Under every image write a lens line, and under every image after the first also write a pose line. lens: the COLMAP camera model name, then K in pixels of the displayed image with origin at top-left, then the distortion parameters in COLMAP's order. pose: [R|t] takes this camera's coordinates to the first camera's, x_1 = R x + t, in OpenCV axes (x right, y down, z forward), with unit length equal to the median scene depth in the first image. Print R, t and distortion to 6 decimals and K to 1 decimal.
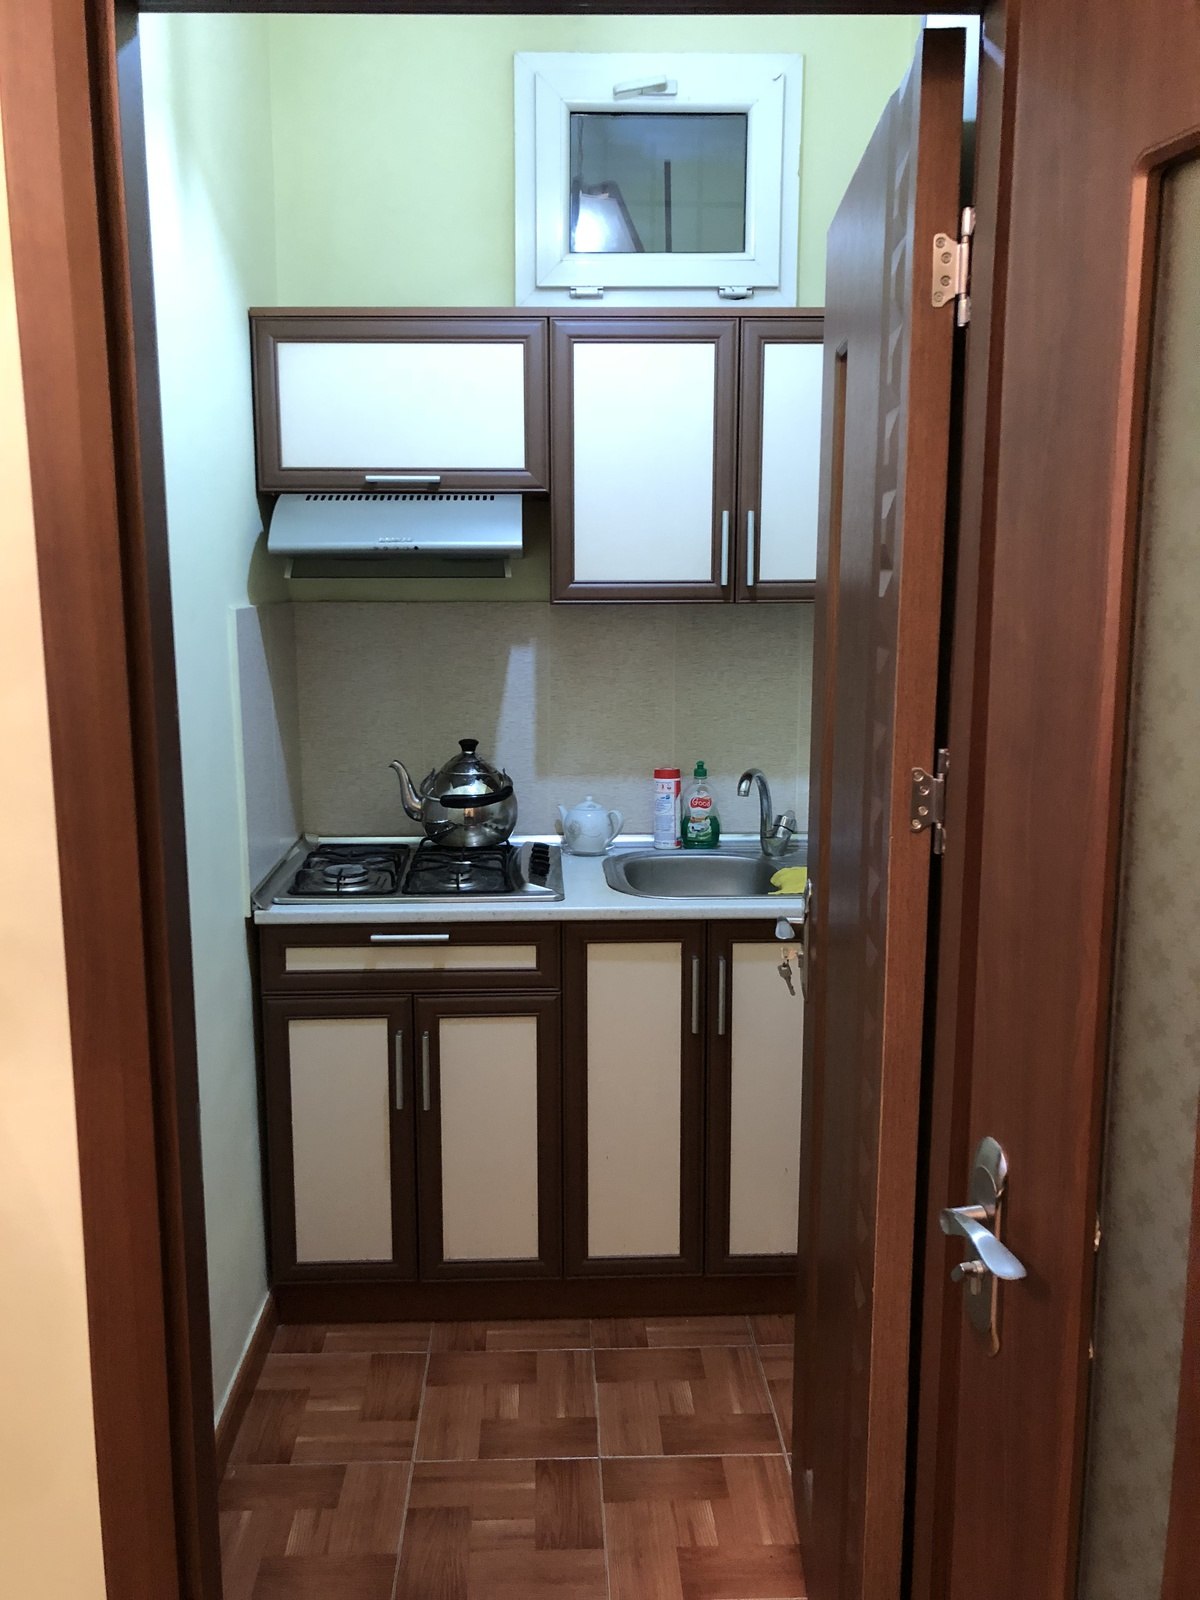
lens RADIAL K [[1302.4, 0, 597.5], [0, 1302.4, 796.8], [0, 0, 1]] dist [0.043061, -0.051701]
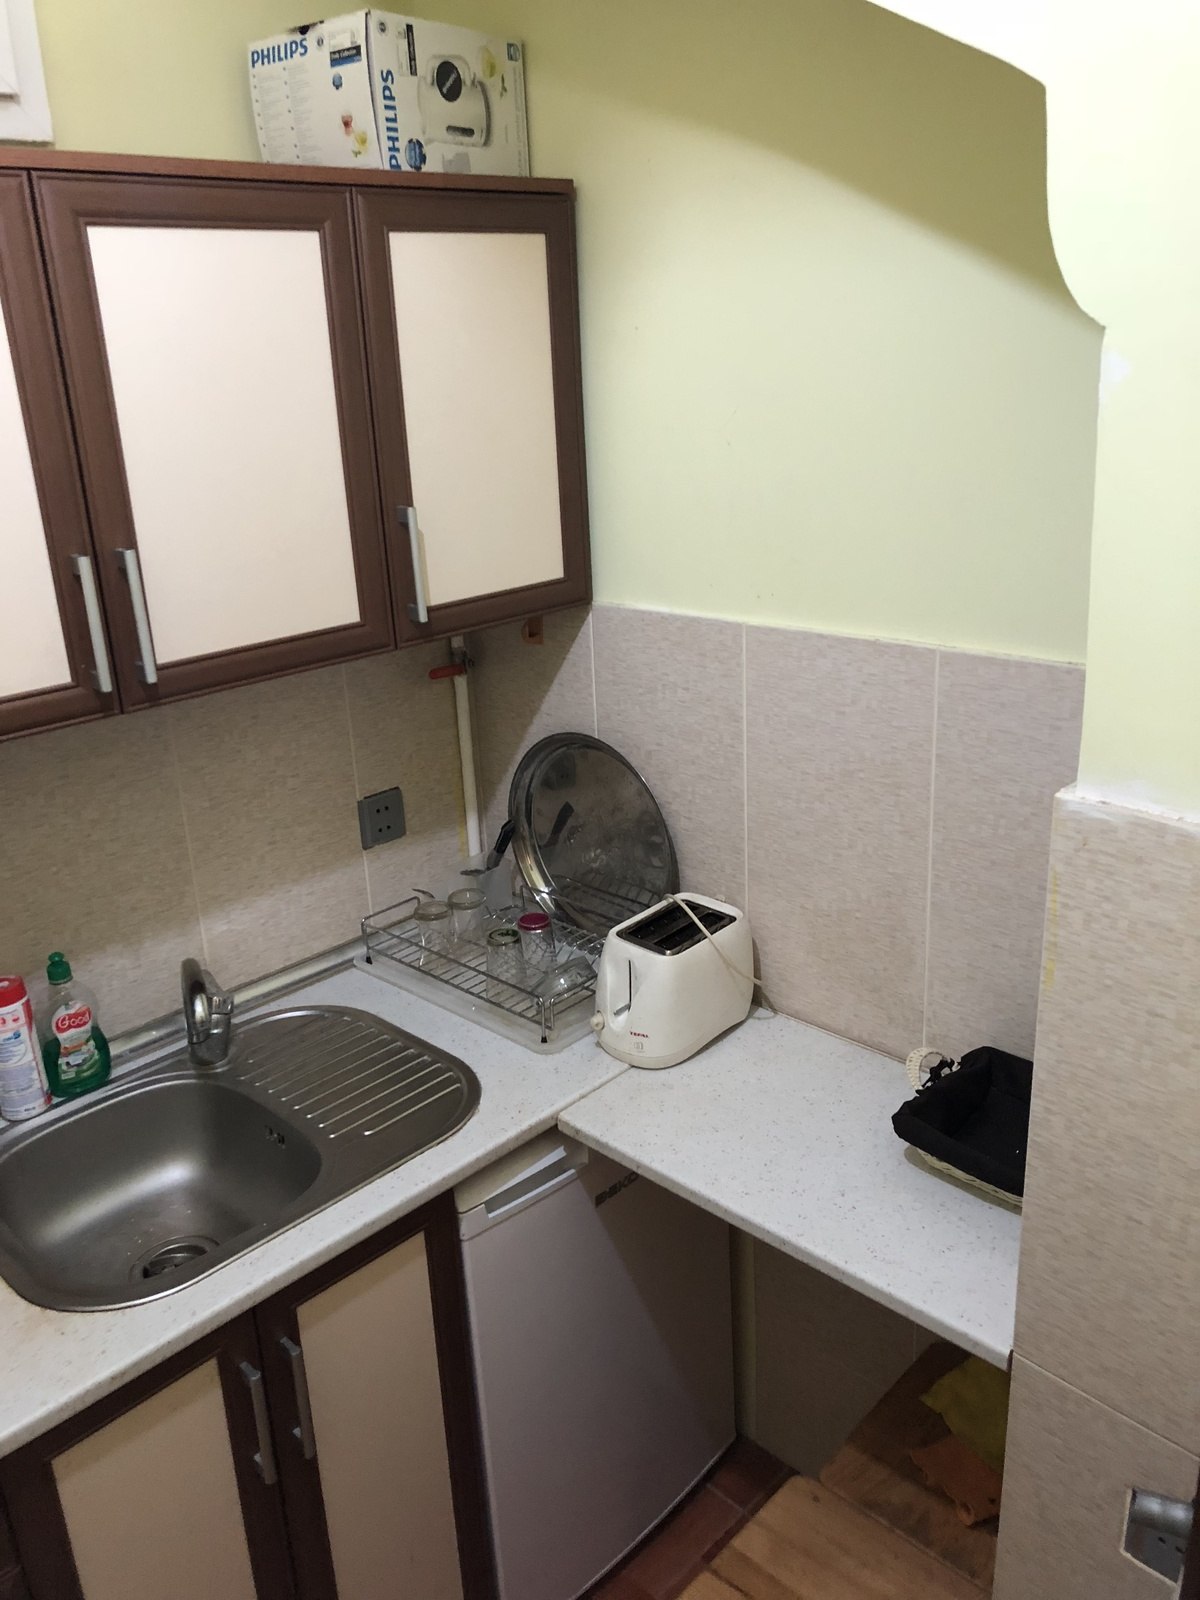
lens RADIAL K [[1302.4, 0, 605.0], [0, 1302.4, 789.5], [0, 0, 1]] dist [0.043061, -0.051701]
pose [[0.737287, -0.250480, 0.627429, -0.088797], [0.158311, 0.966925, 0.199982, -0.177034], [-0.656769, -0.048115, 0.752555, 0.407607]]
